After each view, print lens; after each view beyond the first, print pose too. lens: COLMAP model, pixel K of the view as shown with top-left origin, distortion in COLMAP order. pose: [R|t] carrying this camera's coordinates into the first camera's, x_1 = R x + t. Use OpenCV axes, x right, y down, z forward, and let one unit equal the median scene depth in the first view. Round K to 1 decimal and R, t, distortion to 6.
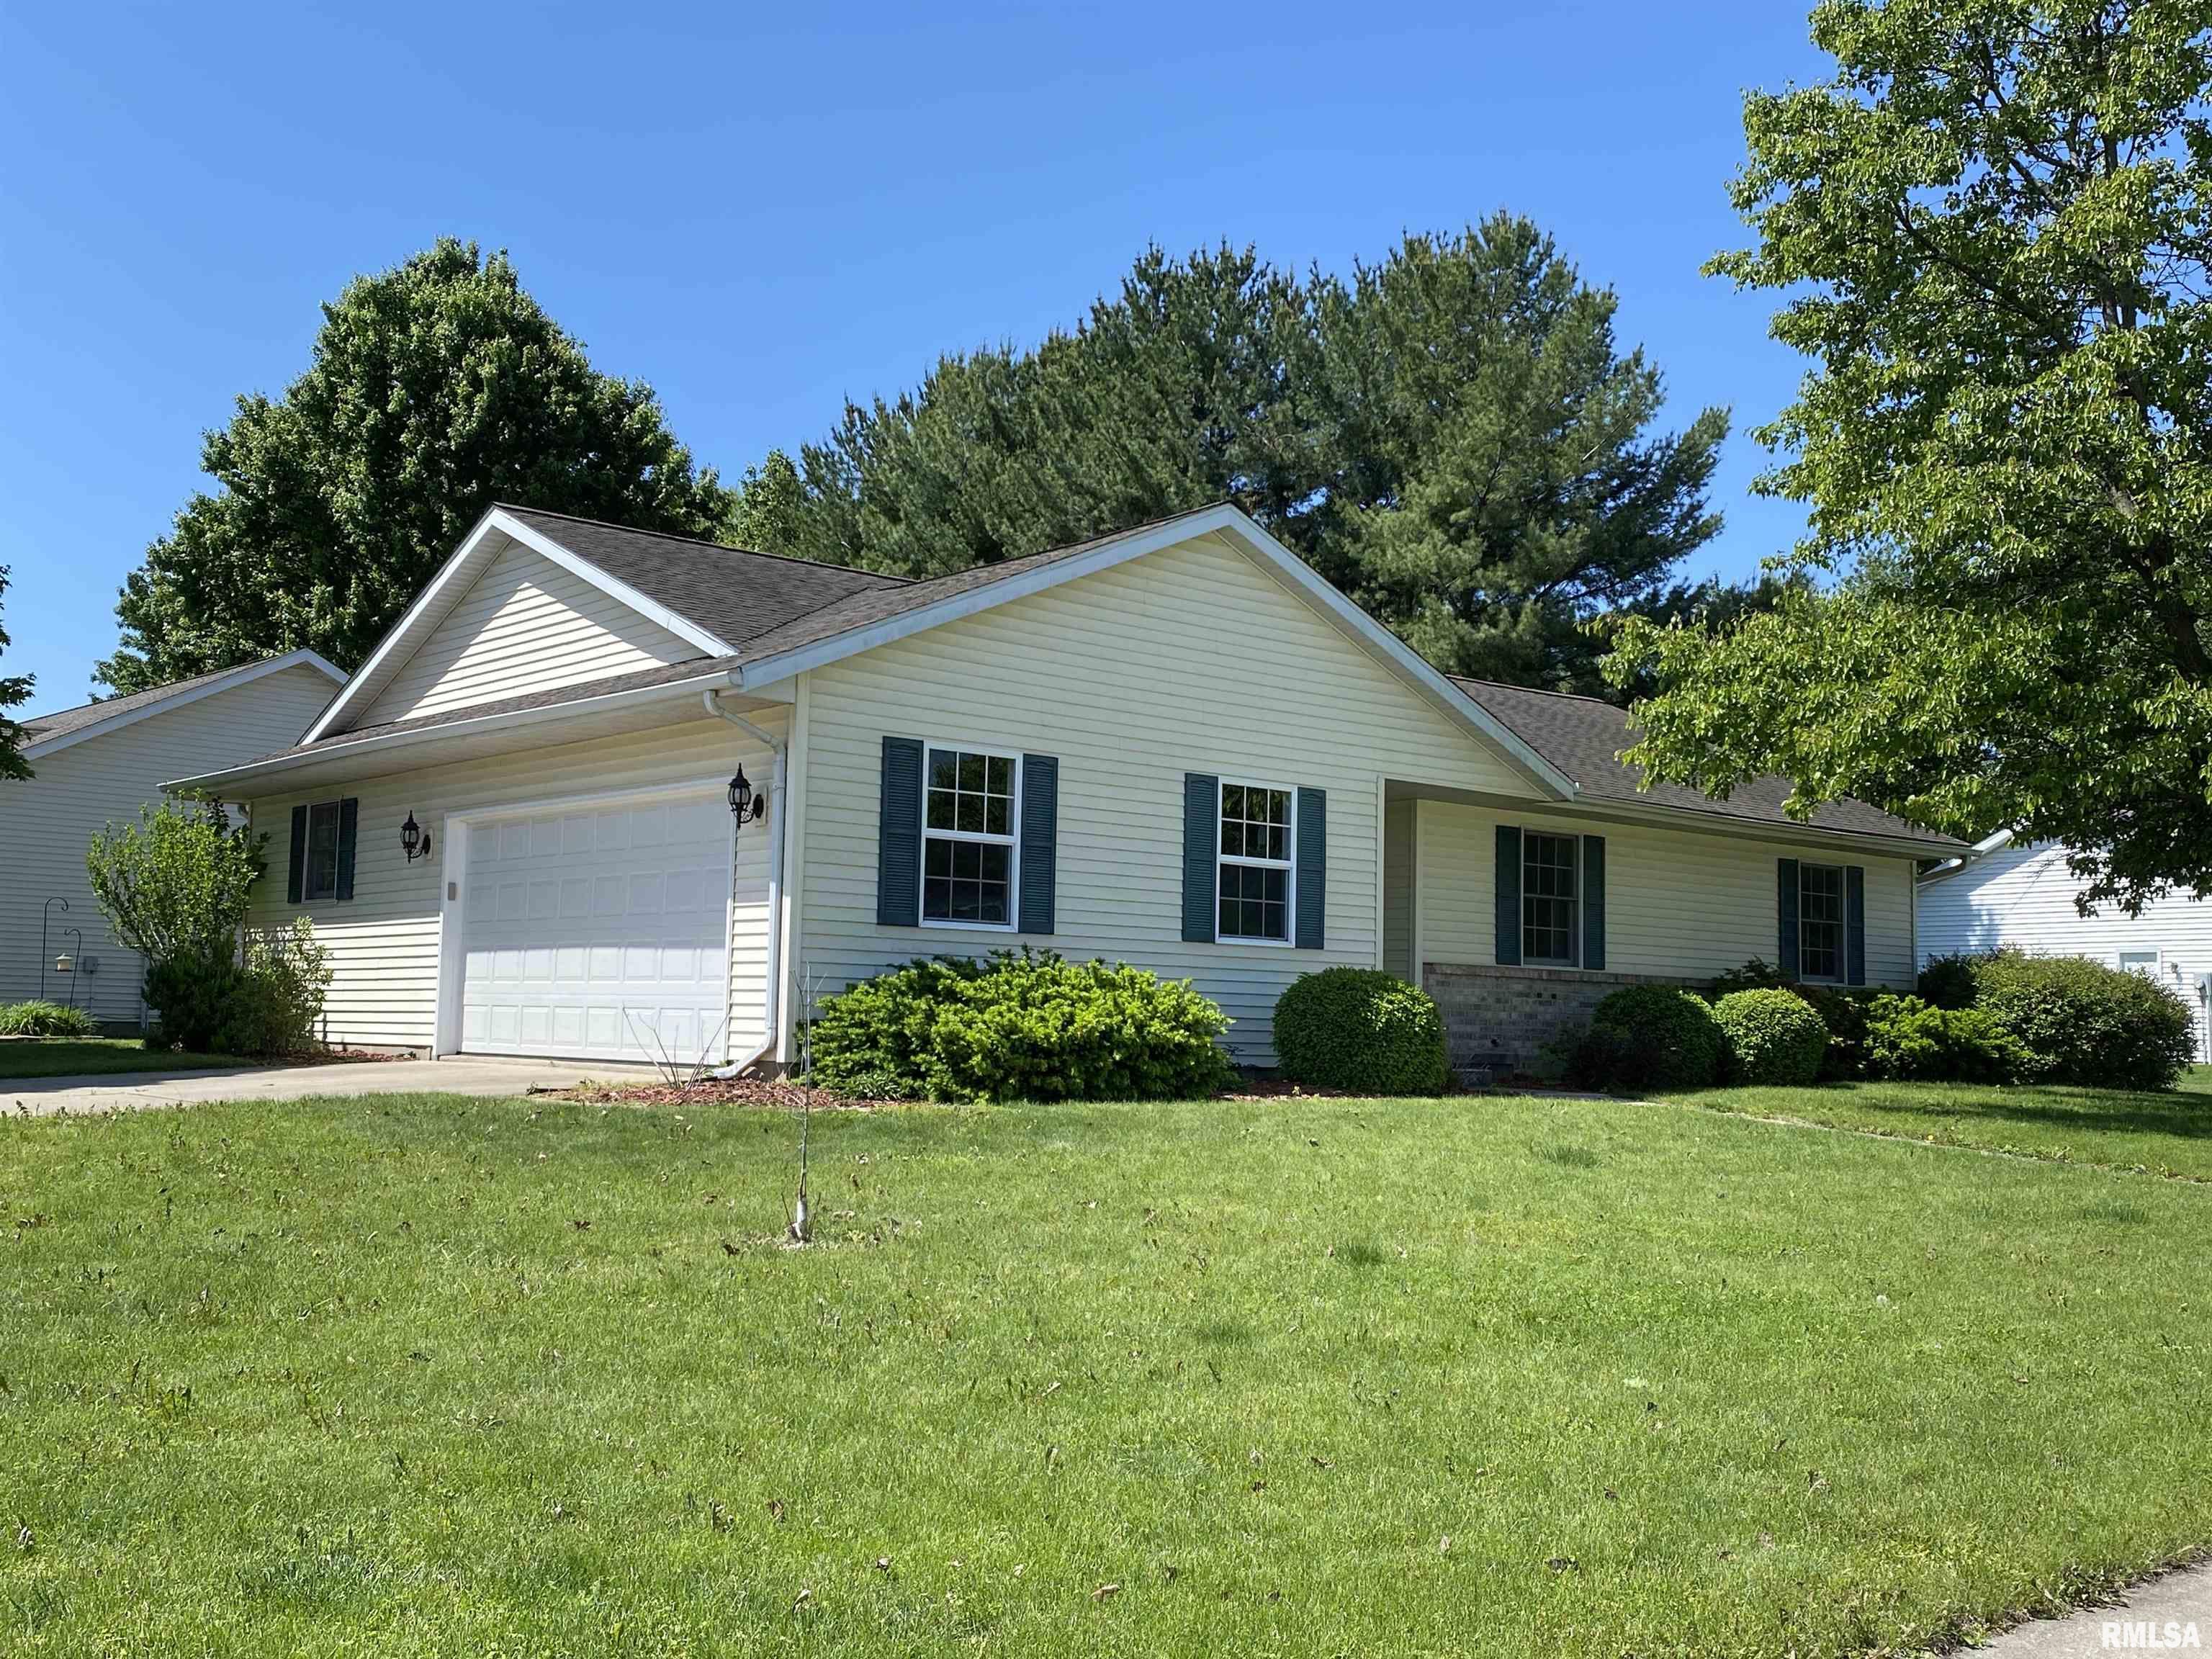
lens RADIAL K [[2192.2, 0, 1107.6], [0, 2192.2, 835.7], [0, 0, 1]] dist [0.143185, 0.000000]
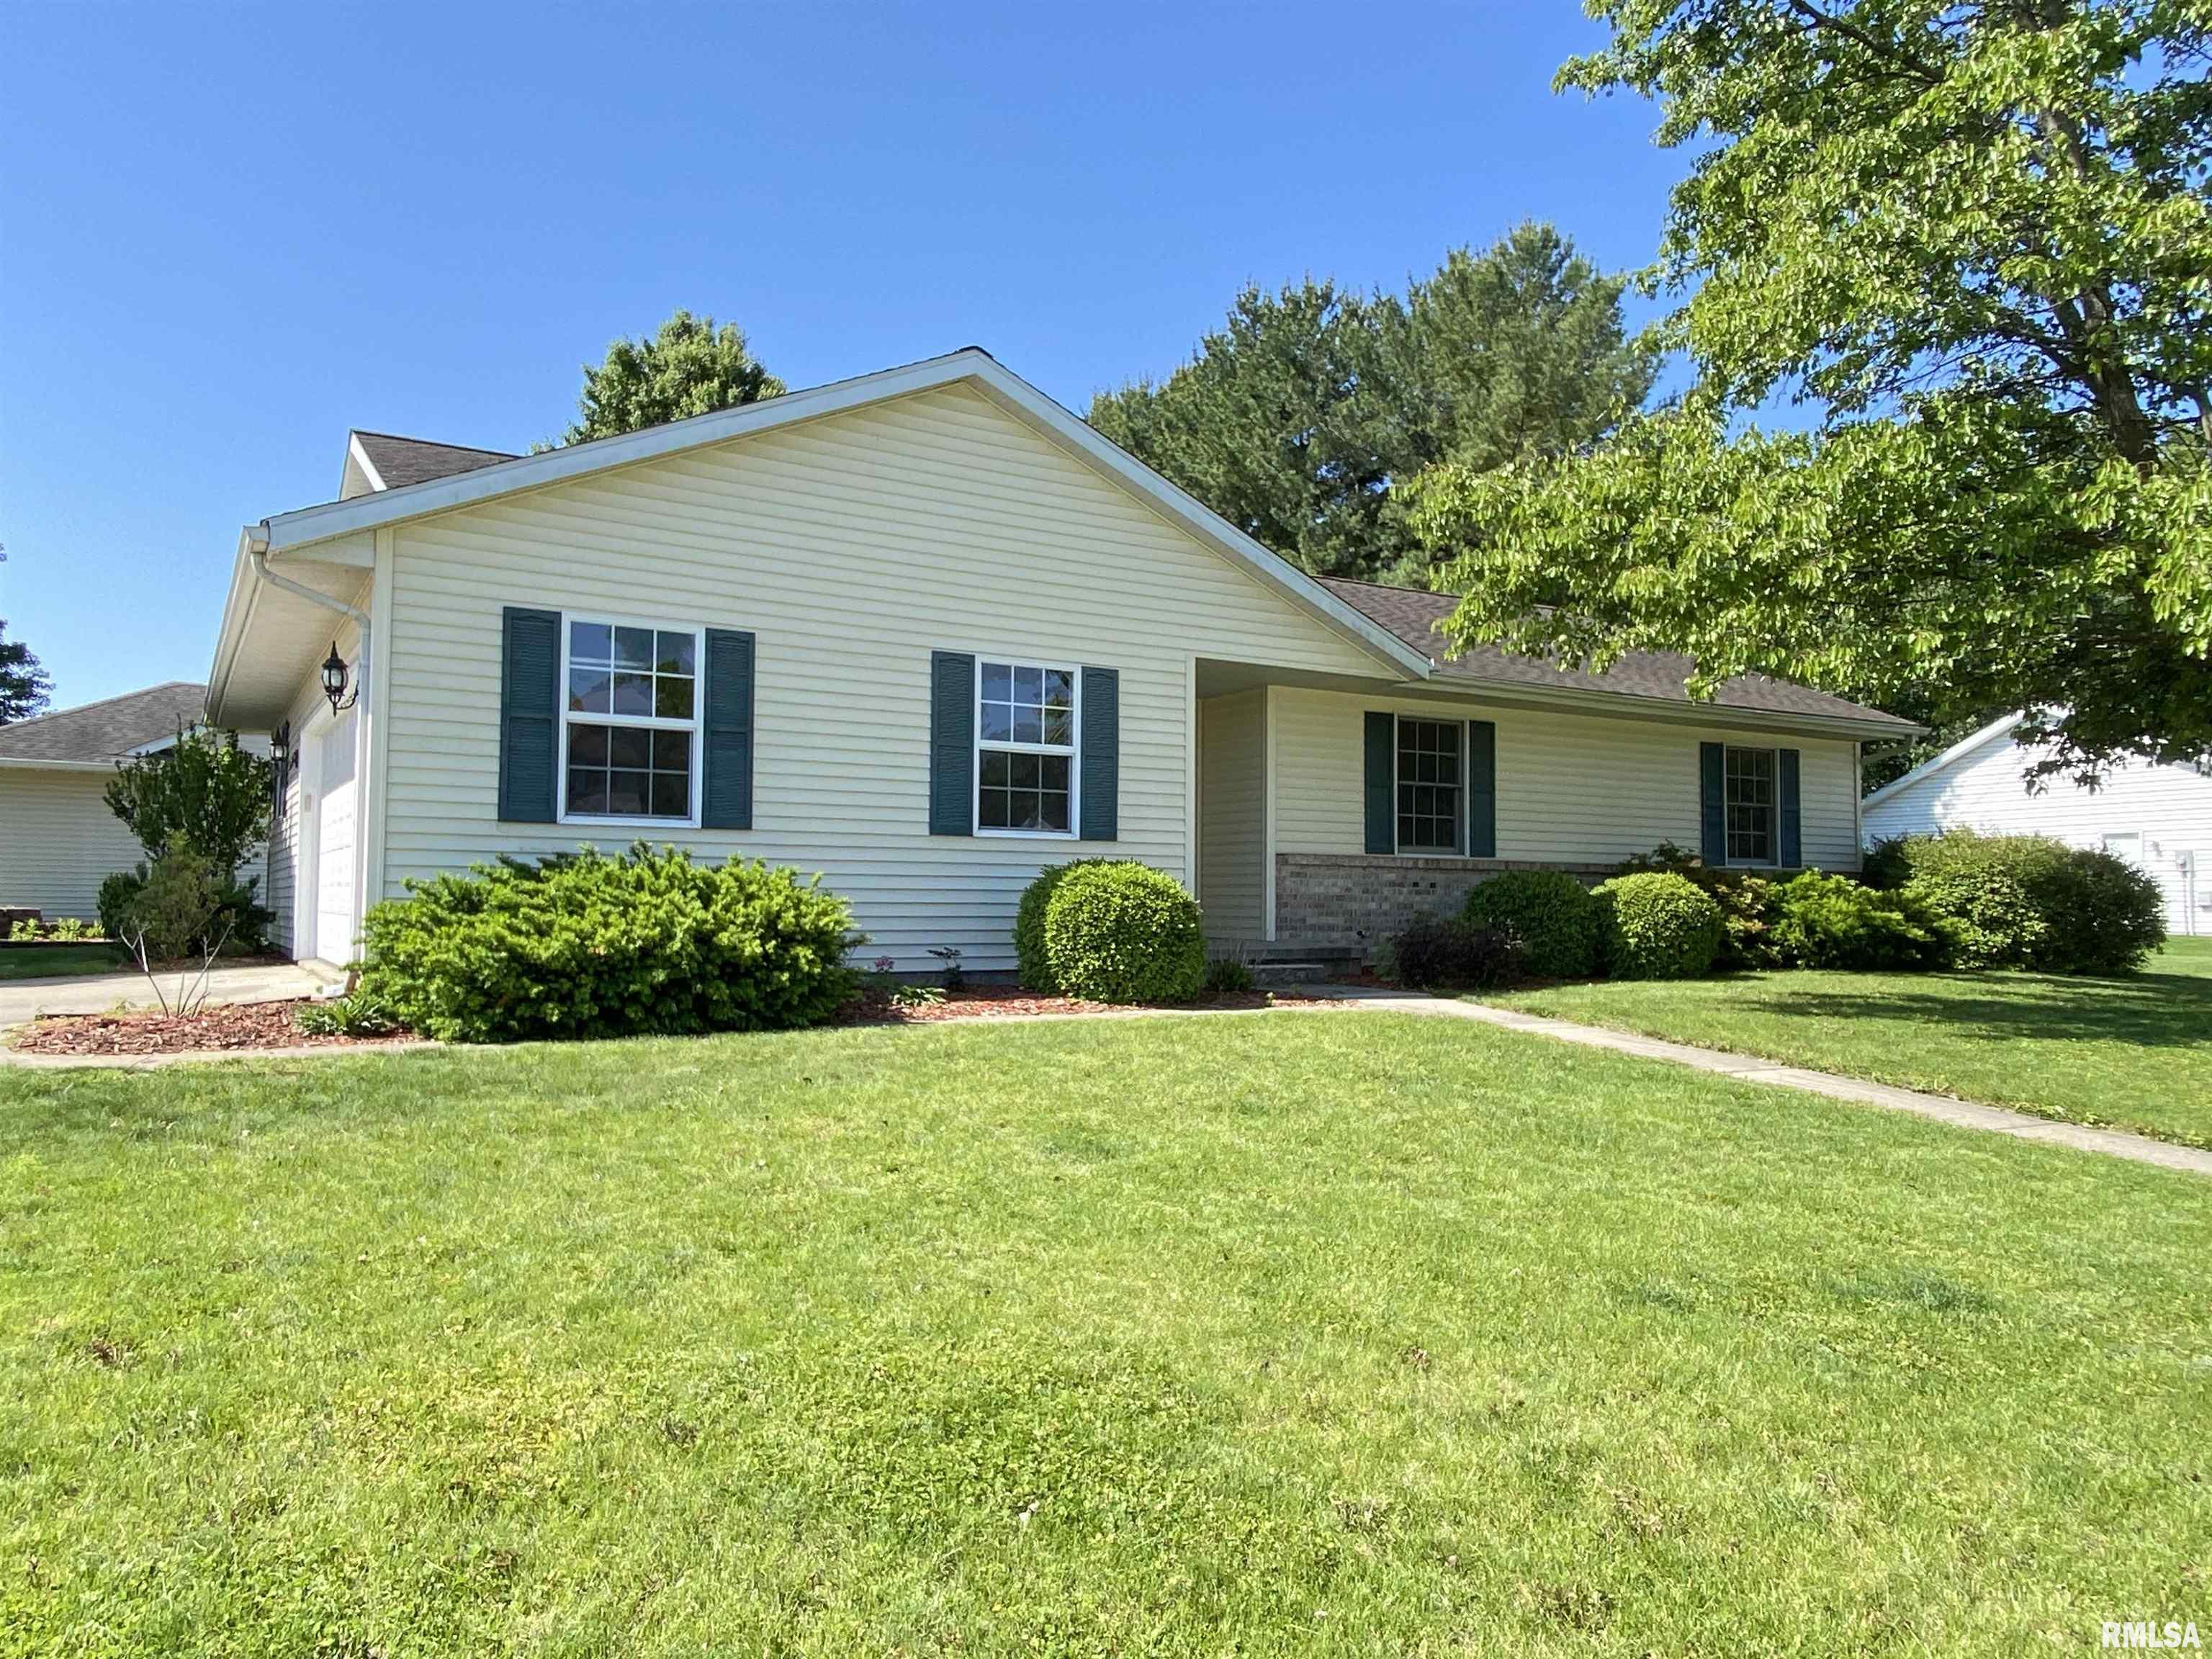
lens RADIAL K [[1490.8, 0, 1071.4], [0, 1490.8, 809.4], [0, 0, 1]] dist [0.059882, 0.000061]
pose [[0.982871, -0.020753, -0.183121, 0.165826], [0.025358, 0.999417, 0.022845, 0.019977], [0.182540, -0.027098, 0.982825, 0.318714]]
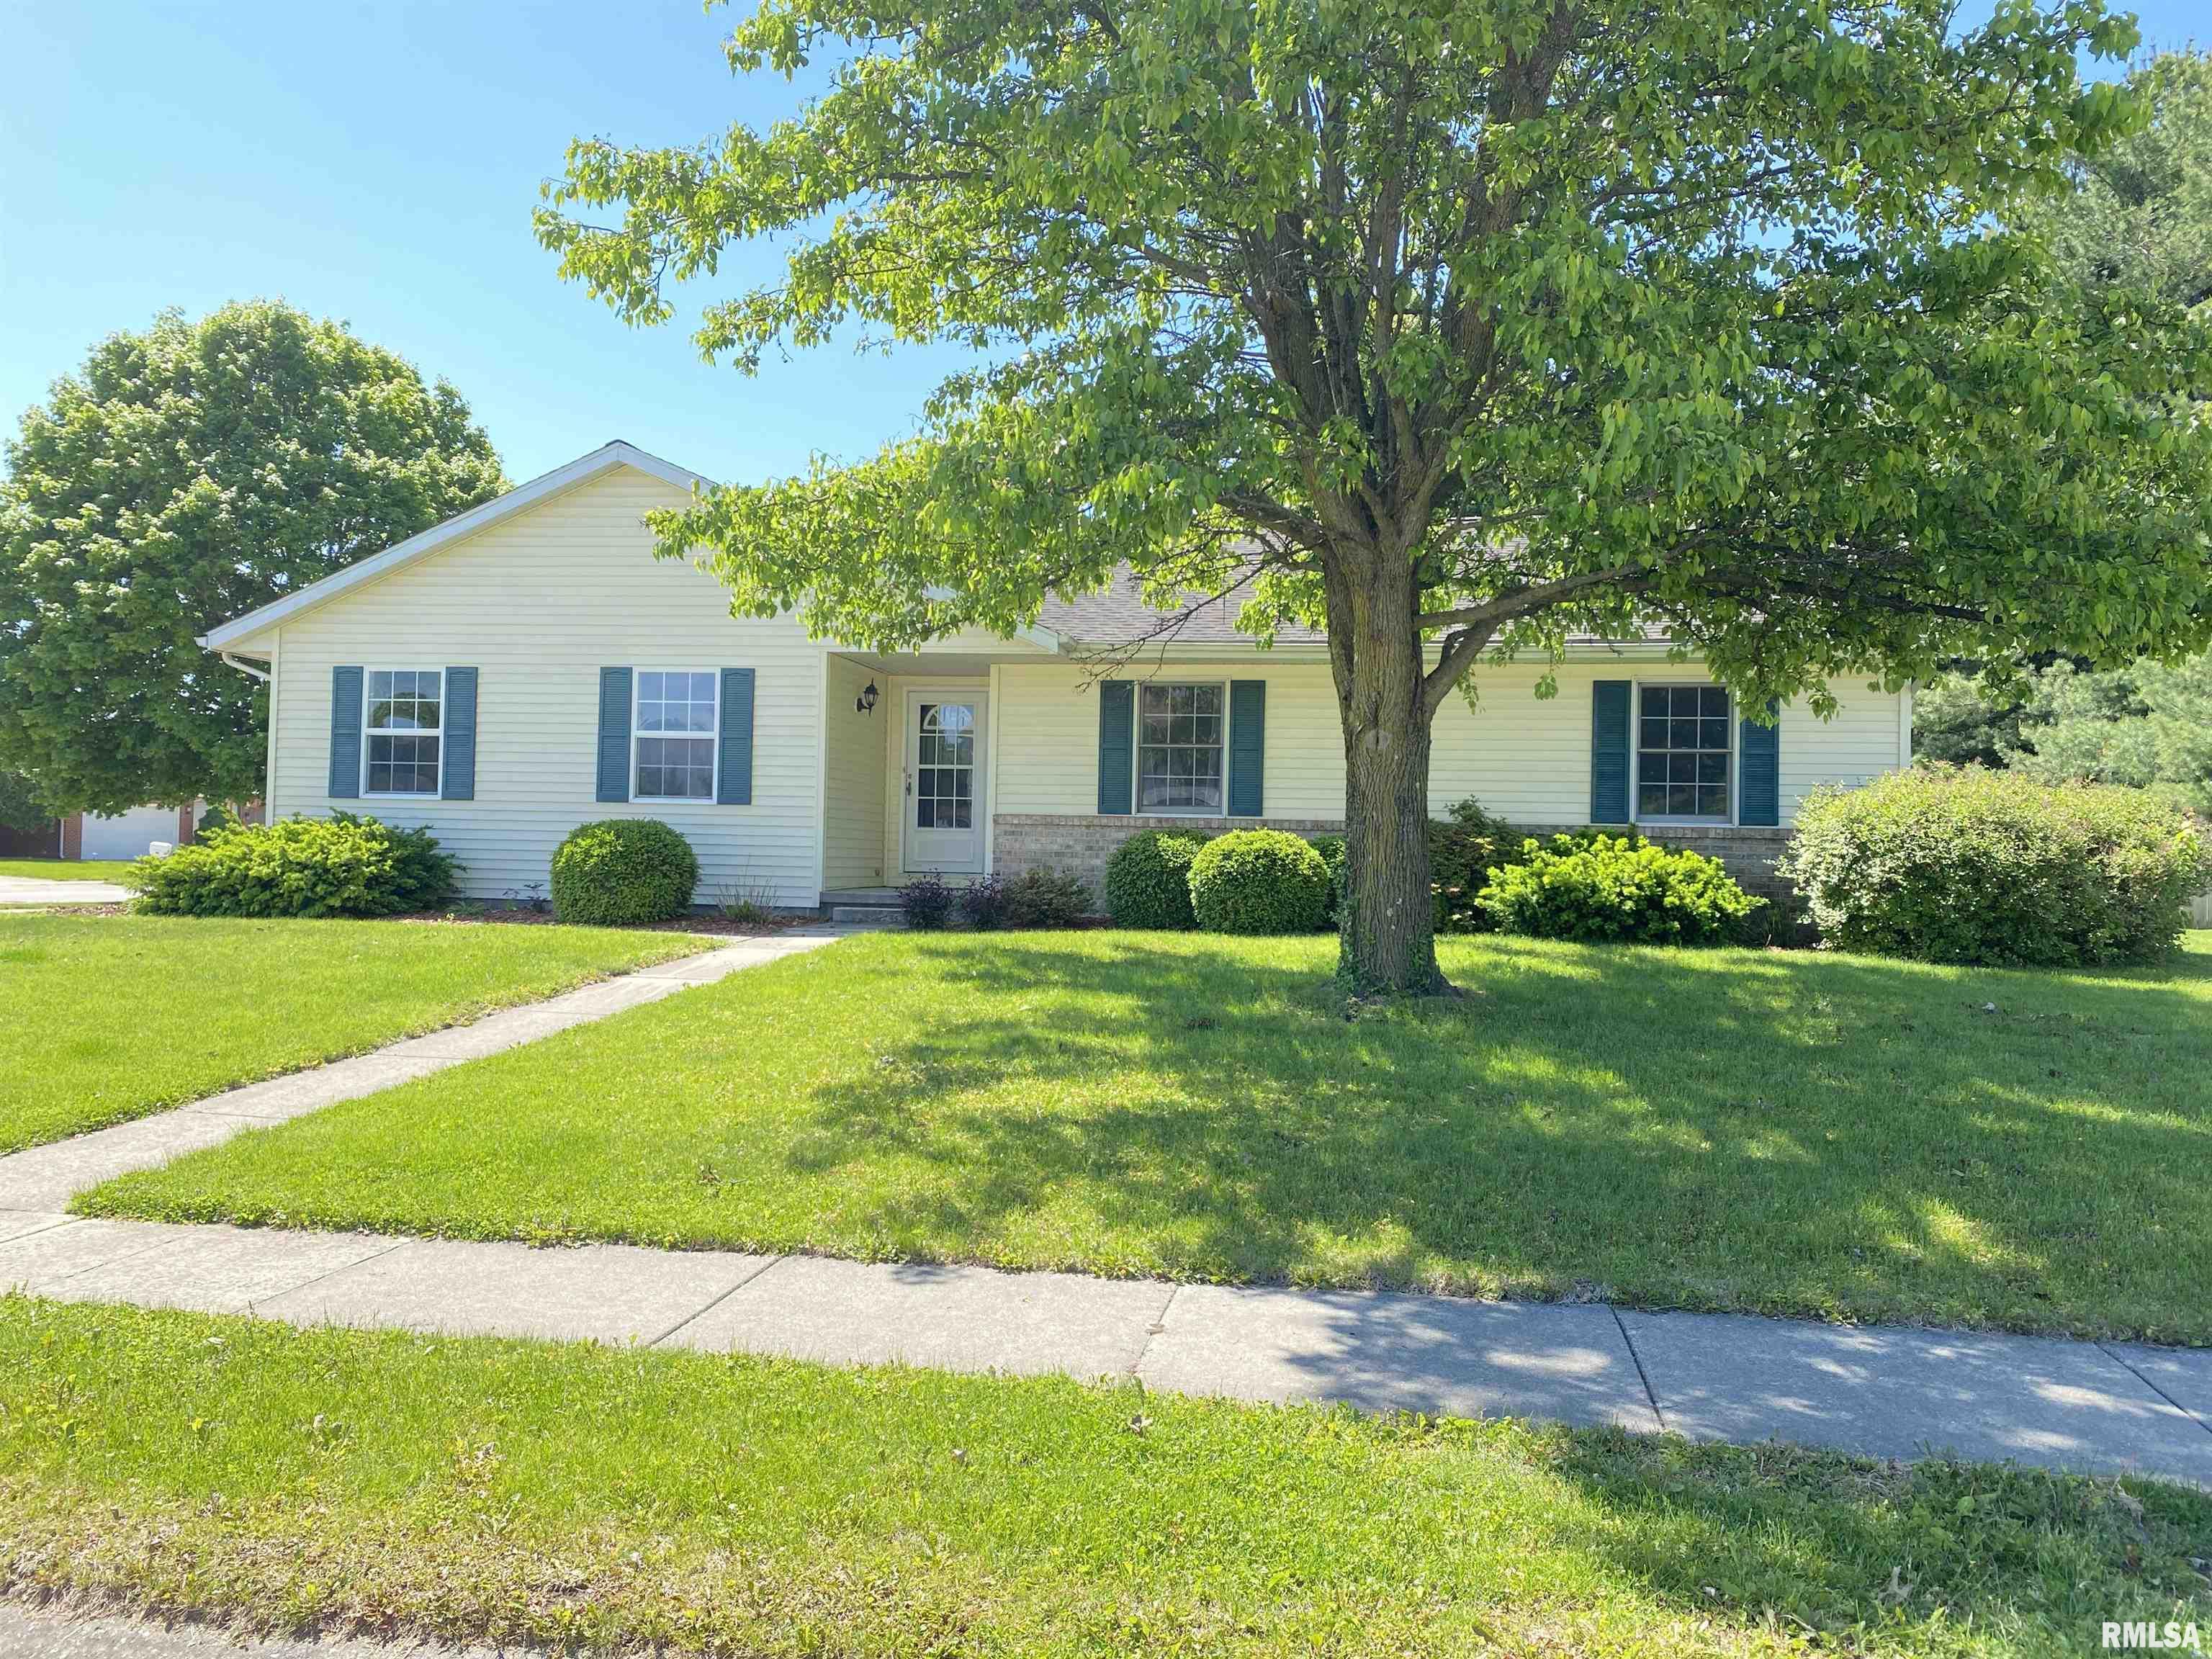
lens RADIAL K [[1667.8, 0, 1099.9], [0, 1667.8, 835.5], [0, 0, 1]] dist [0.006532, 0.002363]
pose [[0.648881, -0.022203, -0.760566, 0.756372], [0.056526, 0.998219, 0.019085, 0.052176], [0.758787, -0.055376, 0.648980, 0.477389]]
